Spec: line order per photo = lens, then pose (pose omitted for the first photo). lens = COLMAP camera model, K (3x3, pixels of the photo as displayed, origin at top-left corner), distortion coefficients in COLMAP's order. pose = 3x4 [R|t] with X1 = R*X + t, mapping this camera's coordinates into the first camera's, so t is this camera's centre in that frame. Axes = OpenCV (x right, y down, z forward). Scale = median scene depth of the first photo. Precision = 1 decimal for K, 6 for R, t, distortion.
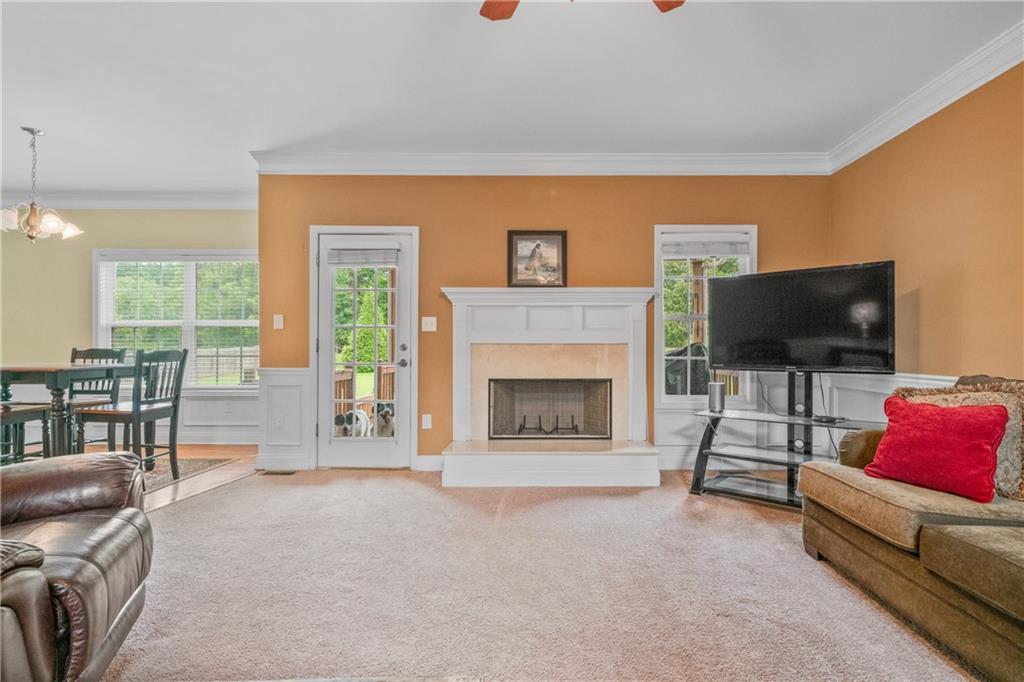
lens RADIAL K [[461.4, 0, 514.5], [0, 461.4, 347.5], [0, 0, 1]] dist [0.001881, 0.000412]
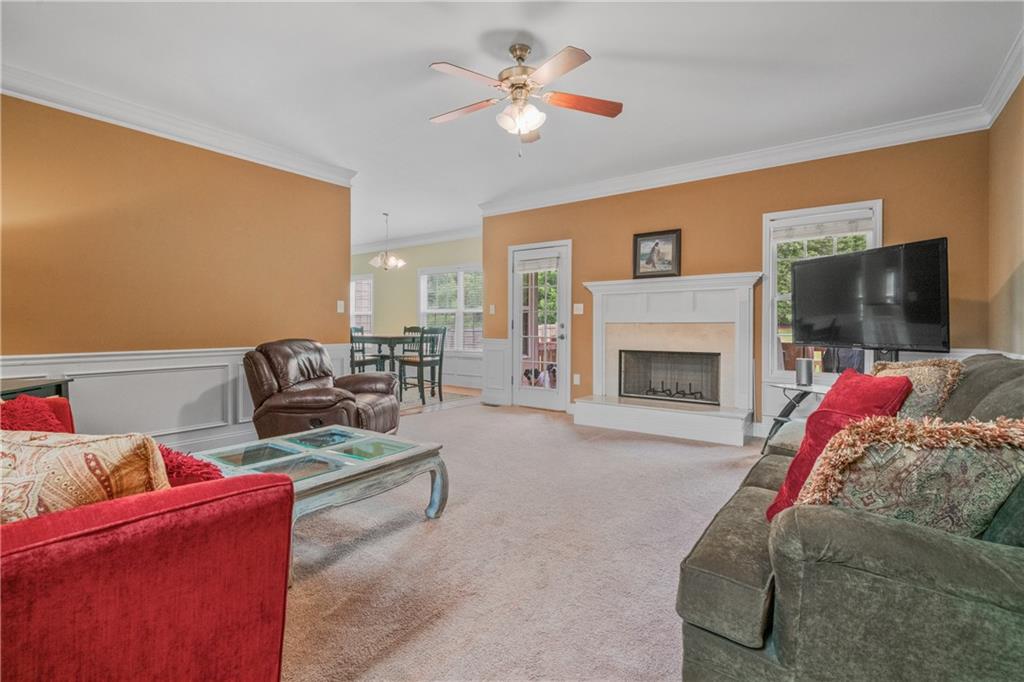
lens RADIAL K [[461.4, 0, 511.9], [0, 461.4, 332.3], [0, 0, 1]] dist [0.001881, 0.000412]
pose [[0.813736, 0.007999, -0.581179, 0.458992], [-0.000292, 0.999911, 0.013355, 0.001116], [0.581234, -0.010697, 0.813666, -0.243228]]
